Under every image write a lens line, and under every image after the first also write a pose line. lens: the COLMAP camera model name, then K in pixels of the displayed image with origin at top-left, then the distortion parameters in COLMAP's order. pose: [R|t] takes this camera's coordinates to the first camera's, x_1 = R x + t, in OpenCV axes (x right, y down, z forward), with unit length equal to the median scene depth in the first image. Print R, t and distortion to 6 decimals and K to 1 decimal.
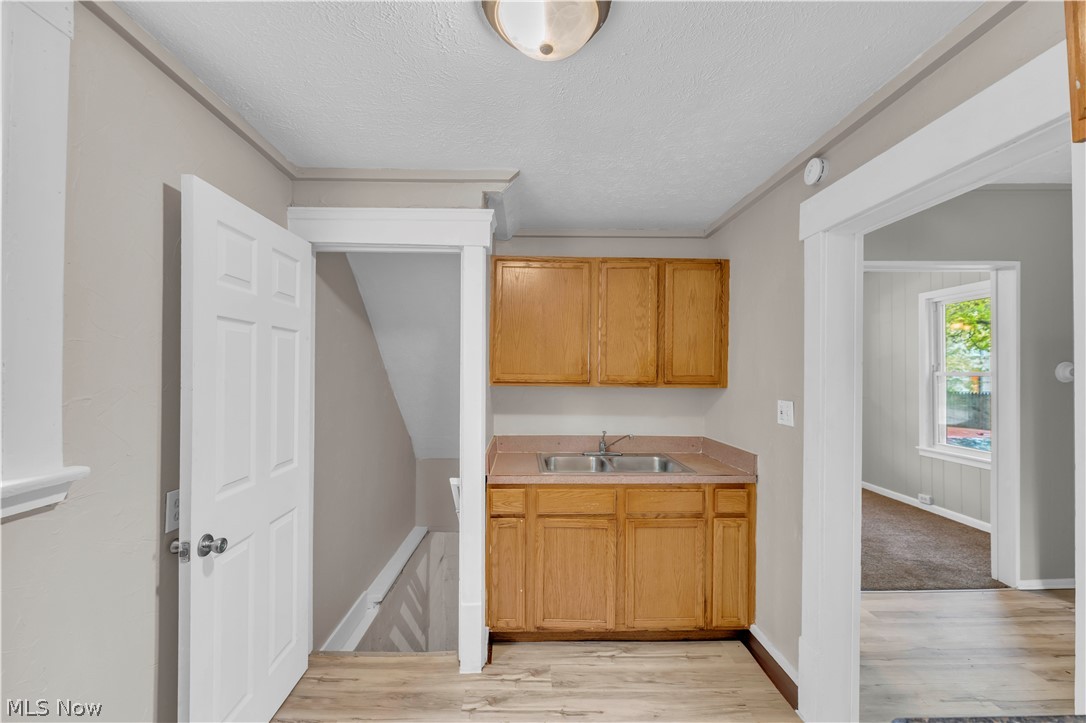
lens RADIAL K [[436.6, 0, 543.0], [0, 436.6, 361.5], [0, 0, 1]] dist [0.000194, -0.000007]
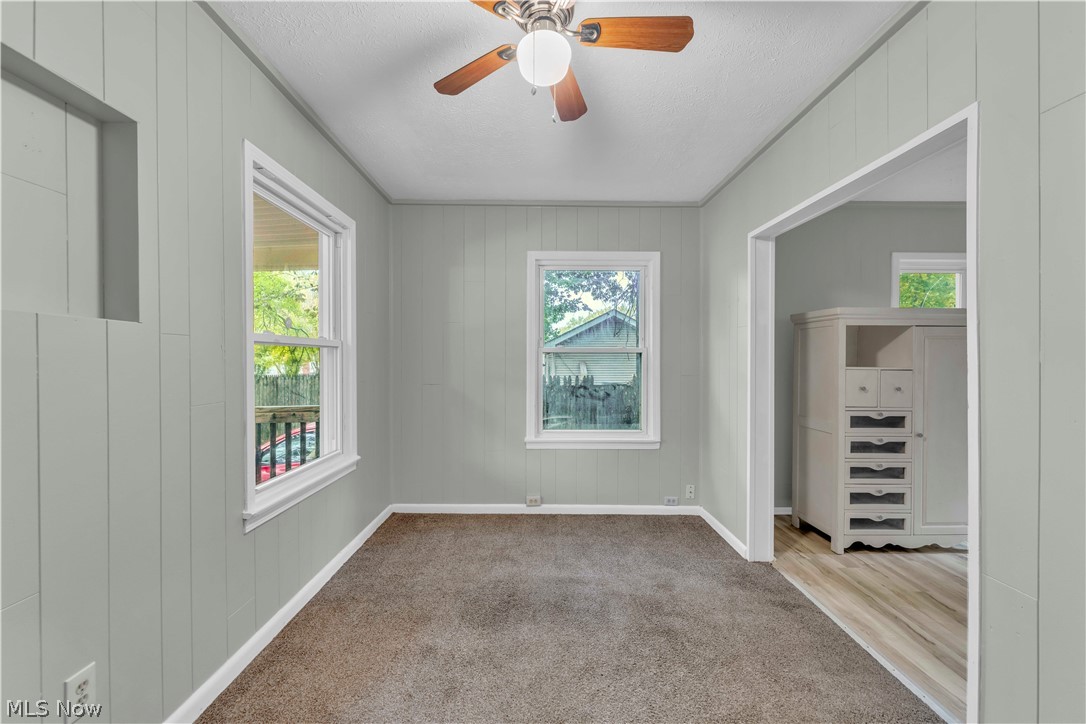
lens RADIAL K [[436.6, 0, 543.0], [0, 436.6, 362.0], [0, 0, 1]] dist [0.000194, -0.000007]
pose [[0.030624, -0.005313, 0.999517, 0.048927], [-0.023472, 0.999706, 0.006034, 0.046805], [-0.999255, -0.023645, 0.030490, 0.965143]]
